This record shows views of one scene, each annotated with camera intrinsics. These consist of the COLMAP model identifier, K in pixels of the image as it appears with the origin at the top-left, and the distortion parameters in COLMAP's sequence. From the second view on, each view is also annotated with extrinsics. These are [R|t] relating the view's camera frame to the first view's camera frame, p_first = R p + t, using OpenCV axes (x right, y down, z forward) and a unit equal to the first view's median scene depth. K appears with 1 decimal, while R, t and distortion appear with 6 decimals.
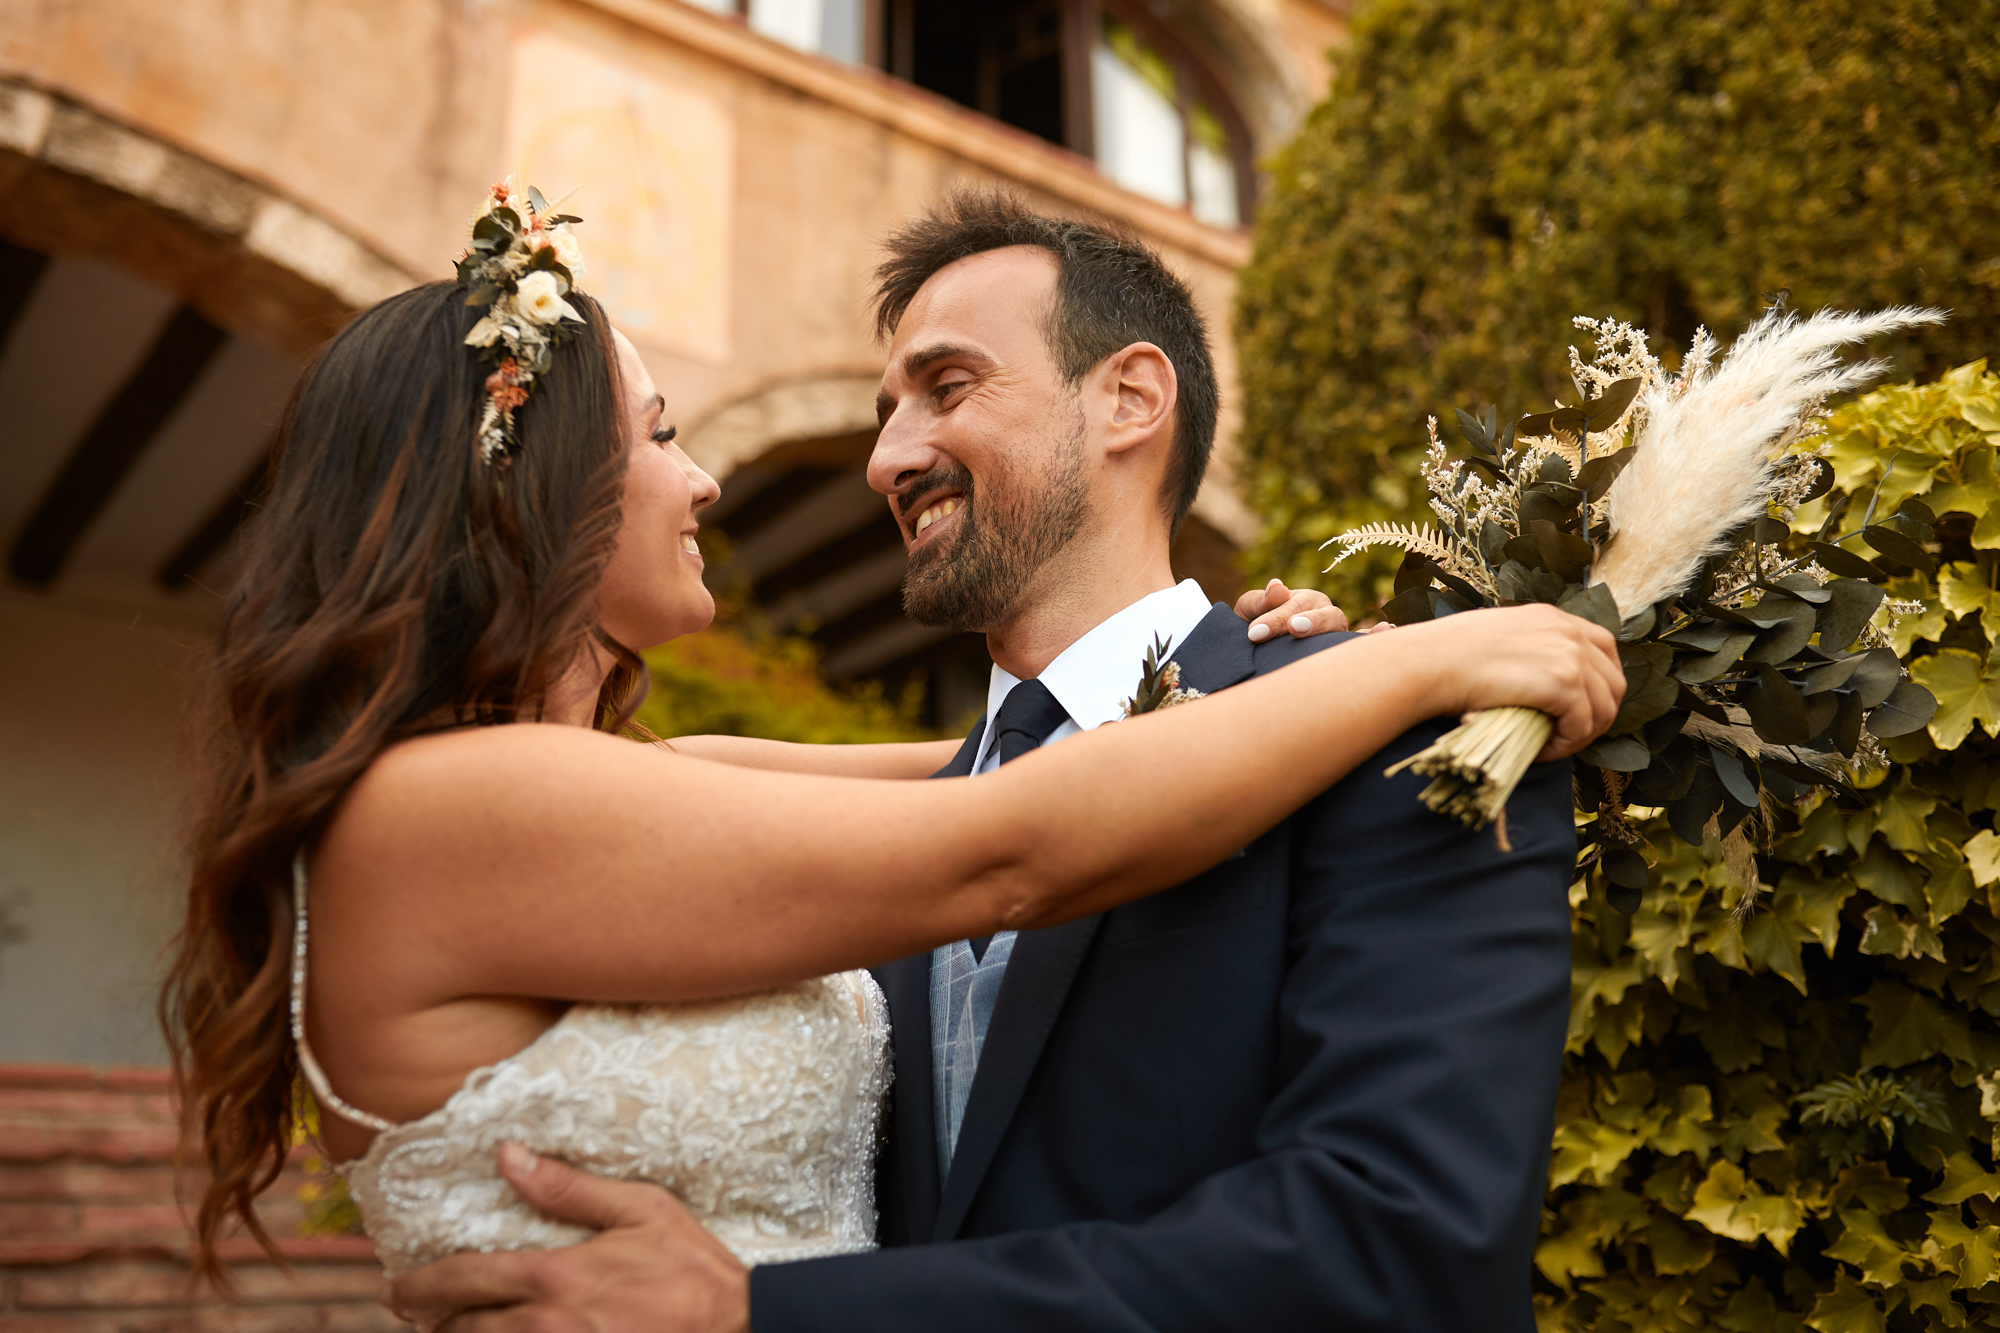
lens RADIAL K [[1922.2, 0, 1000.0], [0, 1922.2, 666.5], [0, 0, 1]] dist [-0.022372, -0.003257]
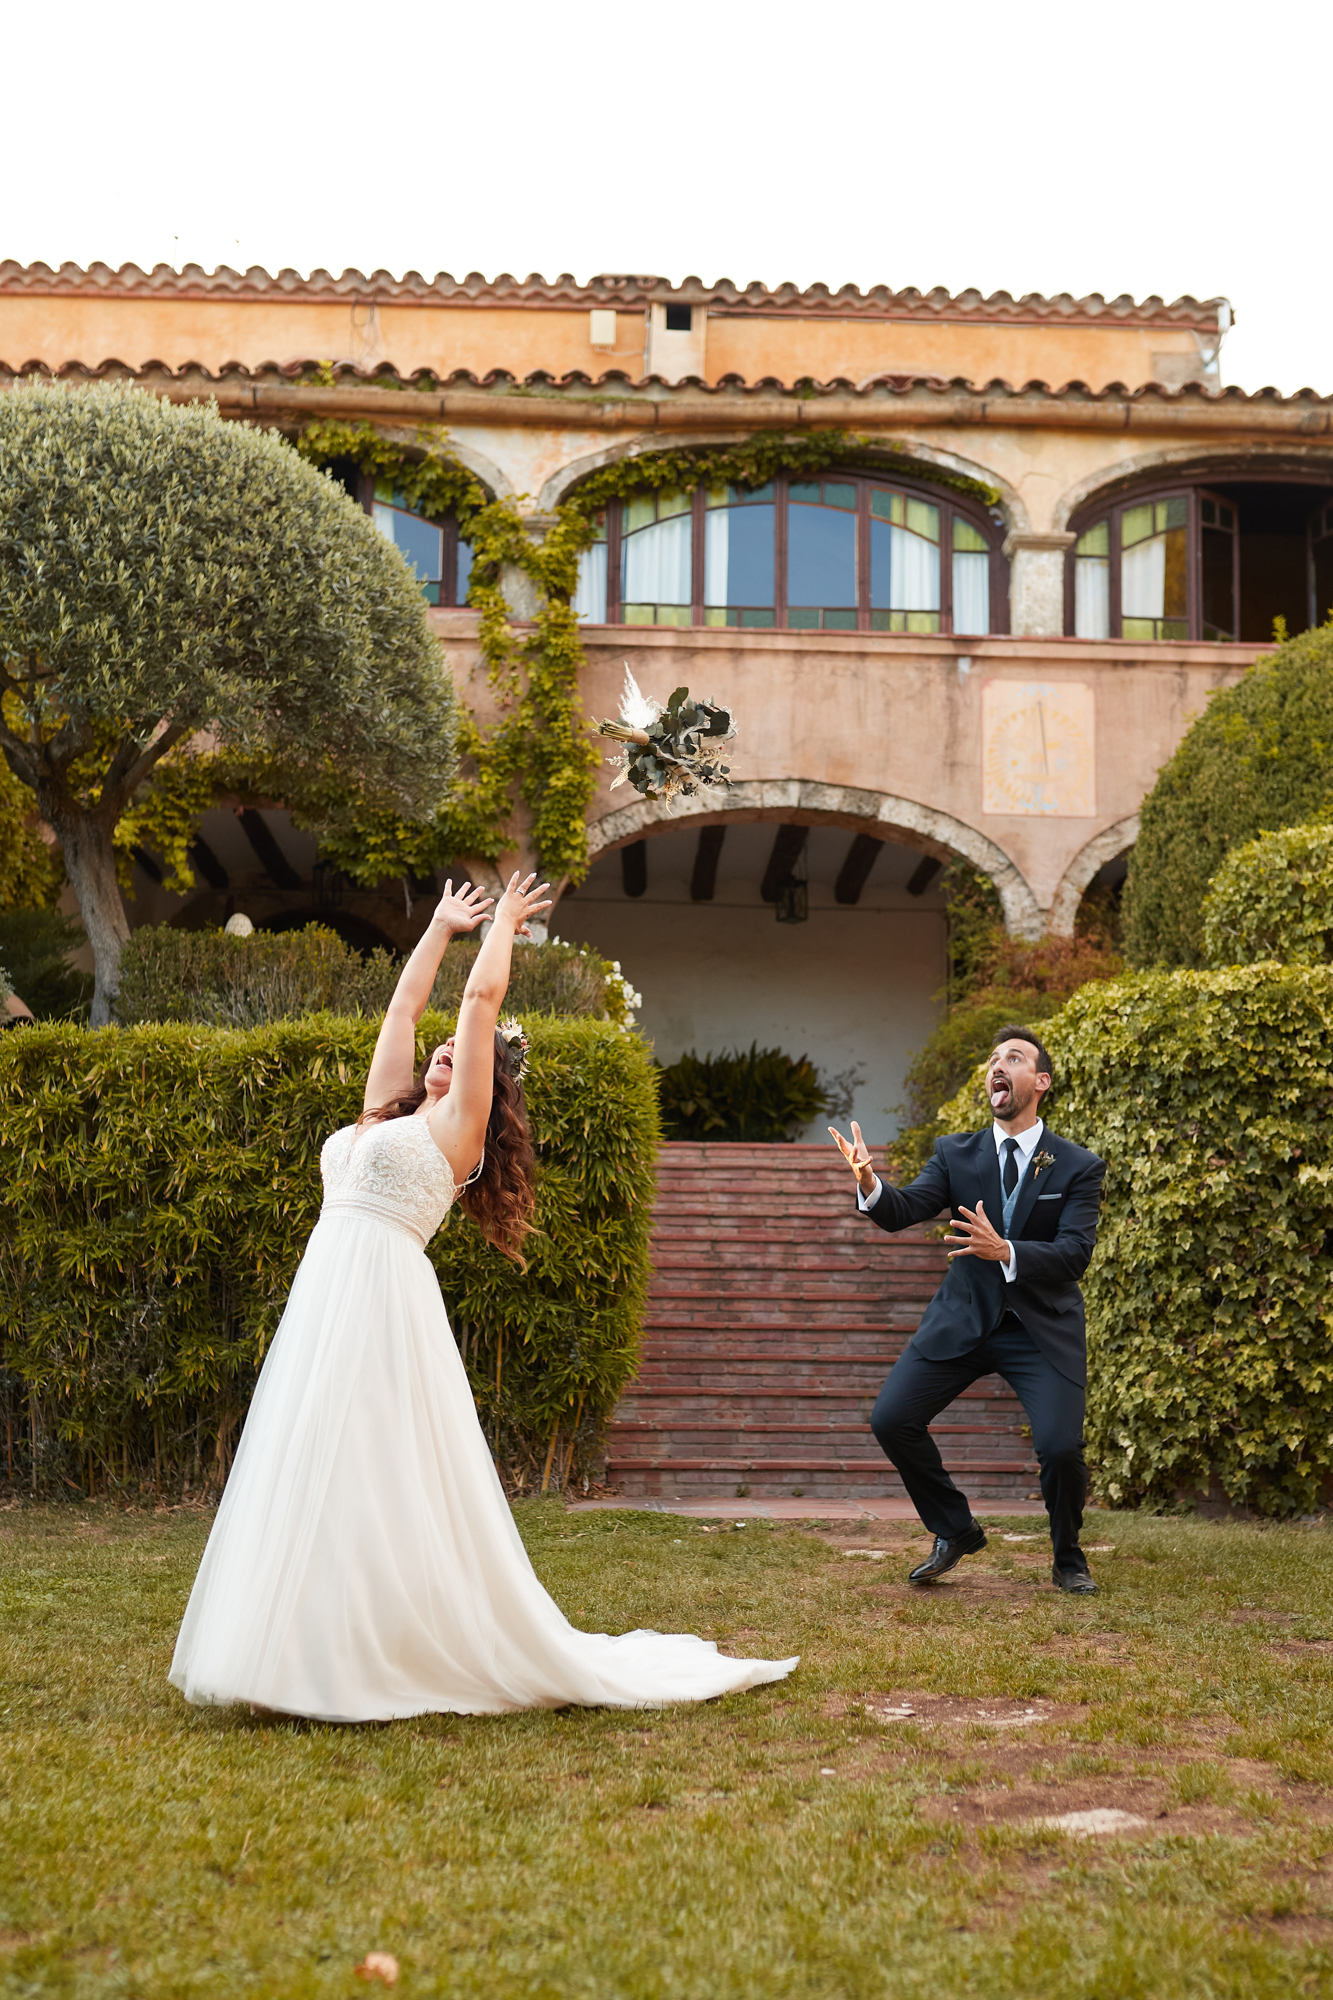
lens RADIAL K [[2275.9, 0, 668.9], [0, 2275.9, 1121.8], [0, 0, 1]] dist [-0.022135, 0.003471]
pose [[0.818197, -0.029804, -0.574164, 1.053782], [0.141384, 0.978419, 0.150688, -0.317221], [0.557282, -0.204470, 0.804754, -1.583590]]
